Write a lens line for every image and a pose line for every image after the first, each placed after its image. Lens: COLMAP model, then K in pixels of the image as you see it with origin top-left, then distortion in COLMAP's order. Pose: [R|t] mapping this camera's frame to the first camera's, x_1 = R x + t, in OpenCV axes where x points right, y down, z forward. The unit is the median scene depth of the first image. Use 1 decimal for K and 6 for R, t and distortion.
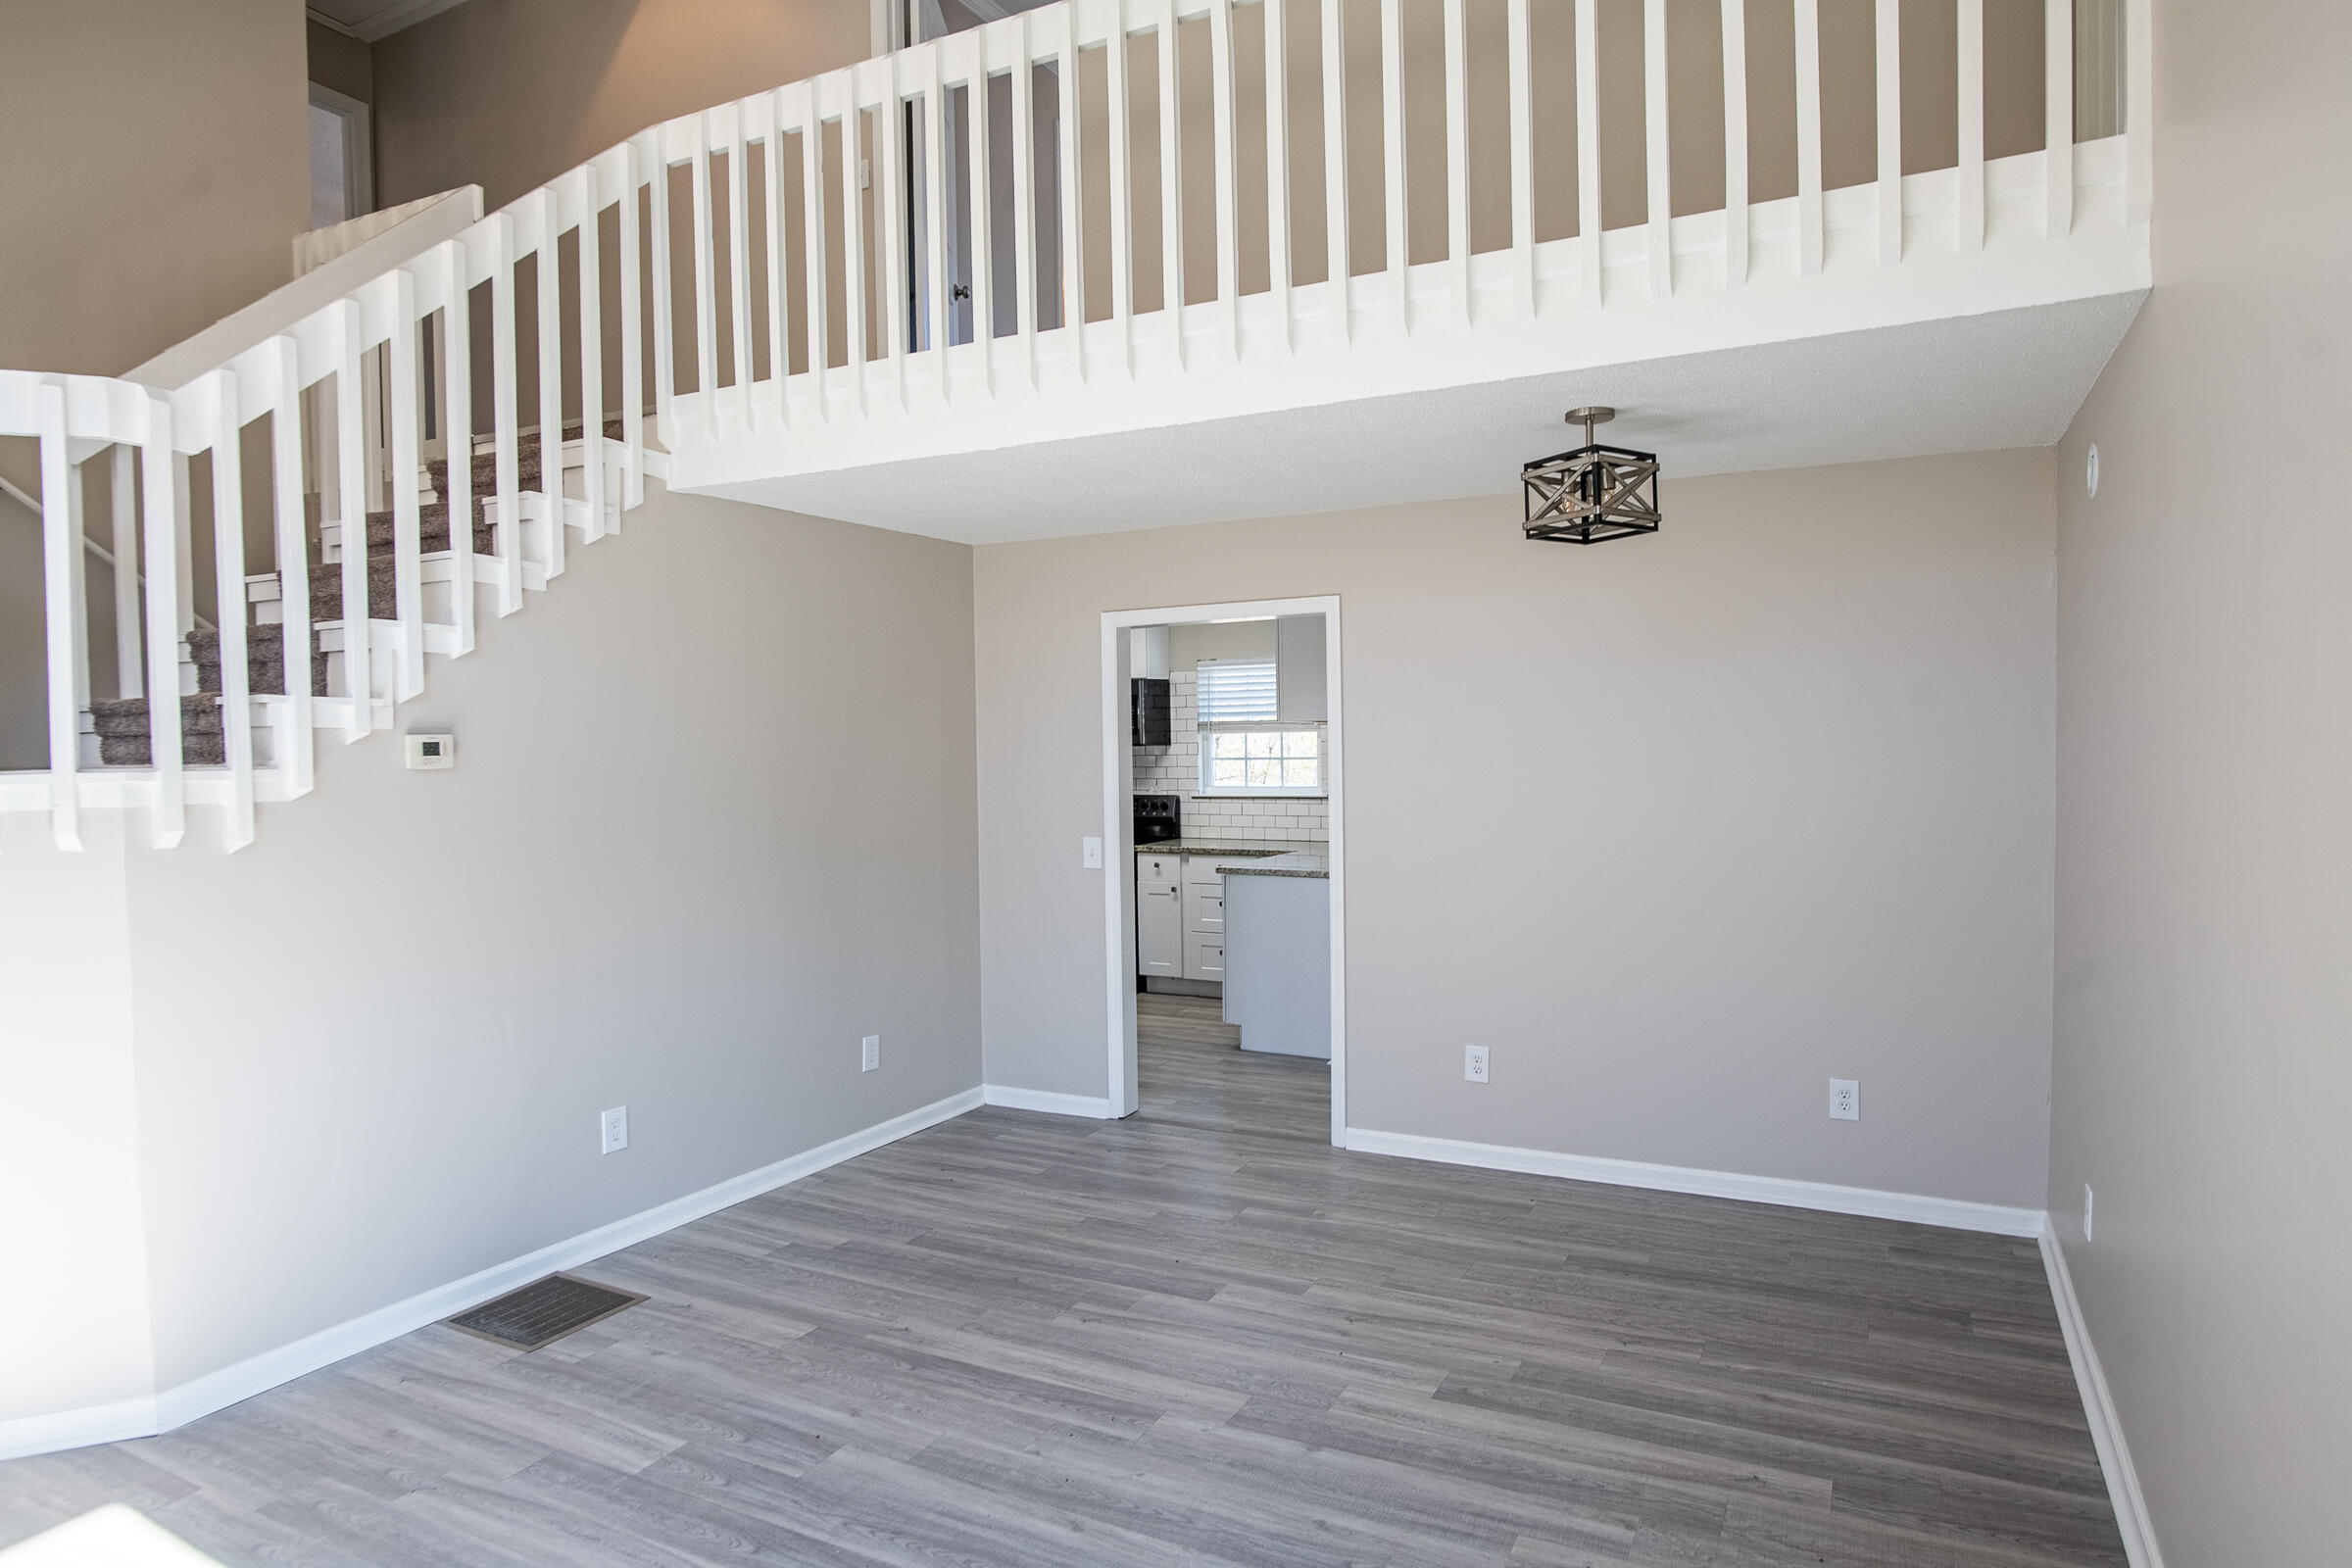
lens RADIAL K [[1383.1, 0, 1190.0], [0, 1383.1, 781.5], [0, 0, 1]] dist [-0.043180, 0.019208]
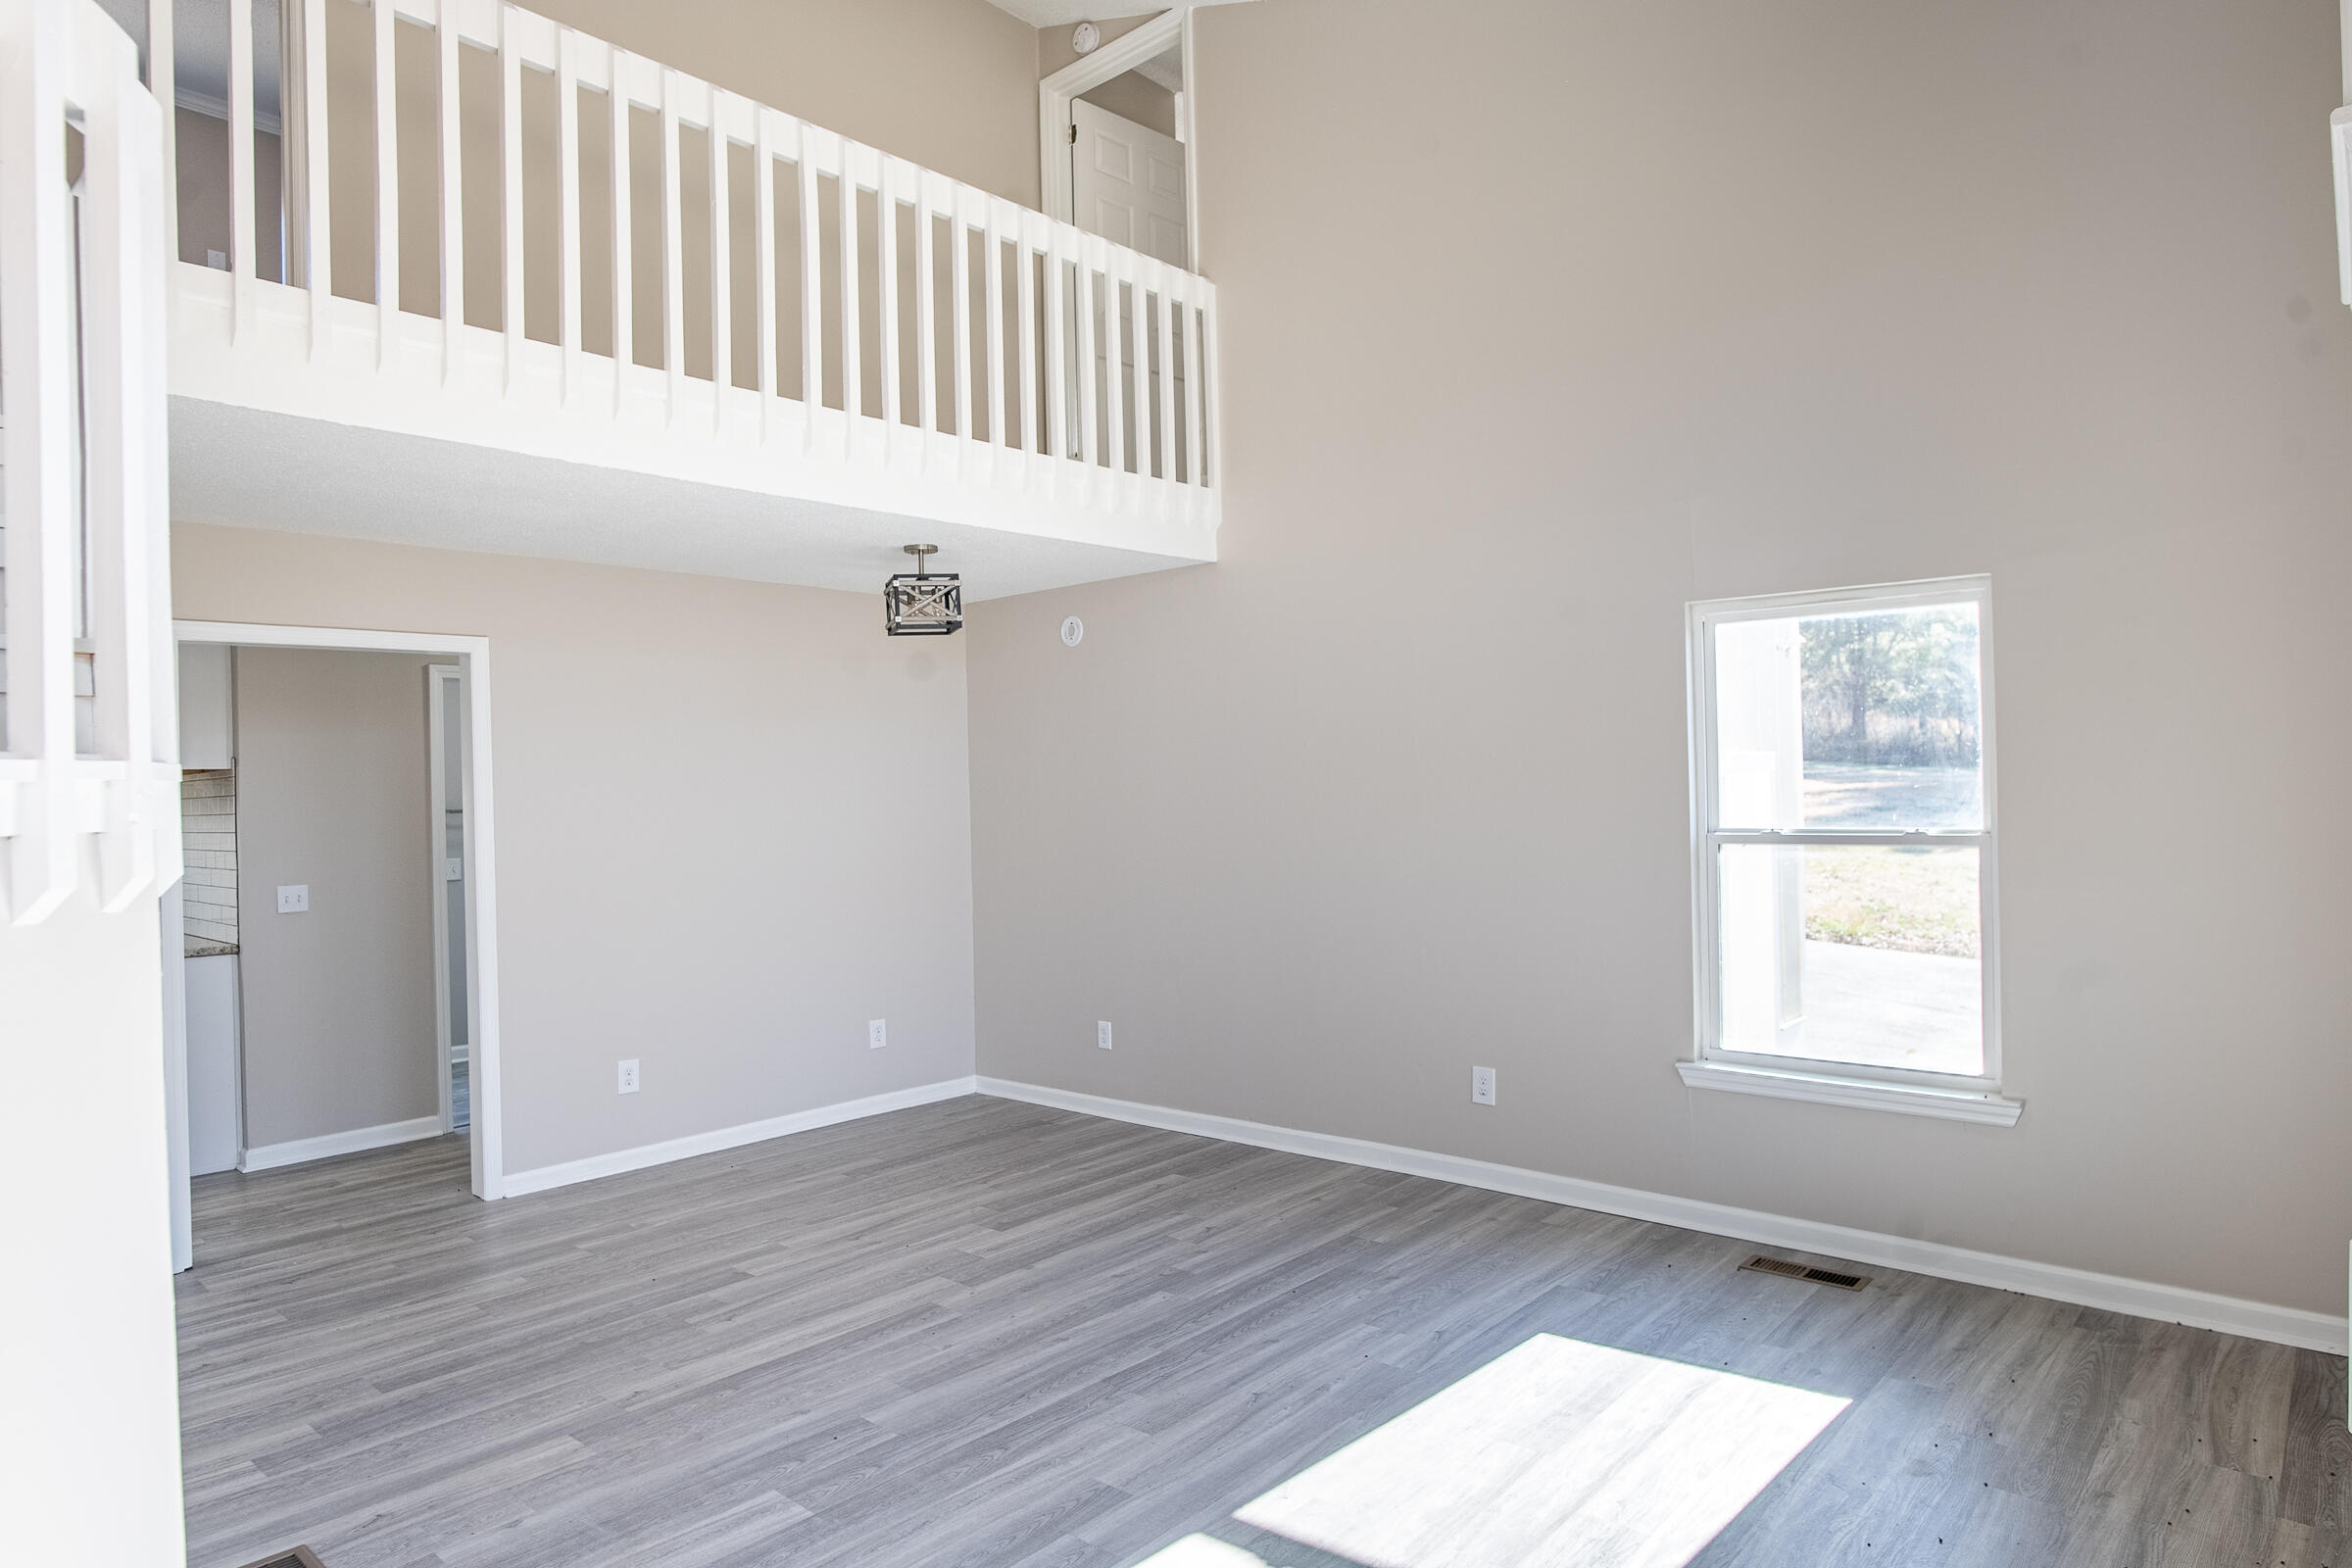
lens RADIAL K [[1383.1, 0, 1190.0], [0, 1383.1, 781.5], [0, 0, 1]] dist [-0.043180, 0.019208]
pose [[0.234094, 0.015458, 0.972091, -1.032843], [0.051781, 0.998256, -0.028343, 0.031255], [-0.970834, 0.056970, 0.232885, 0.399078]]
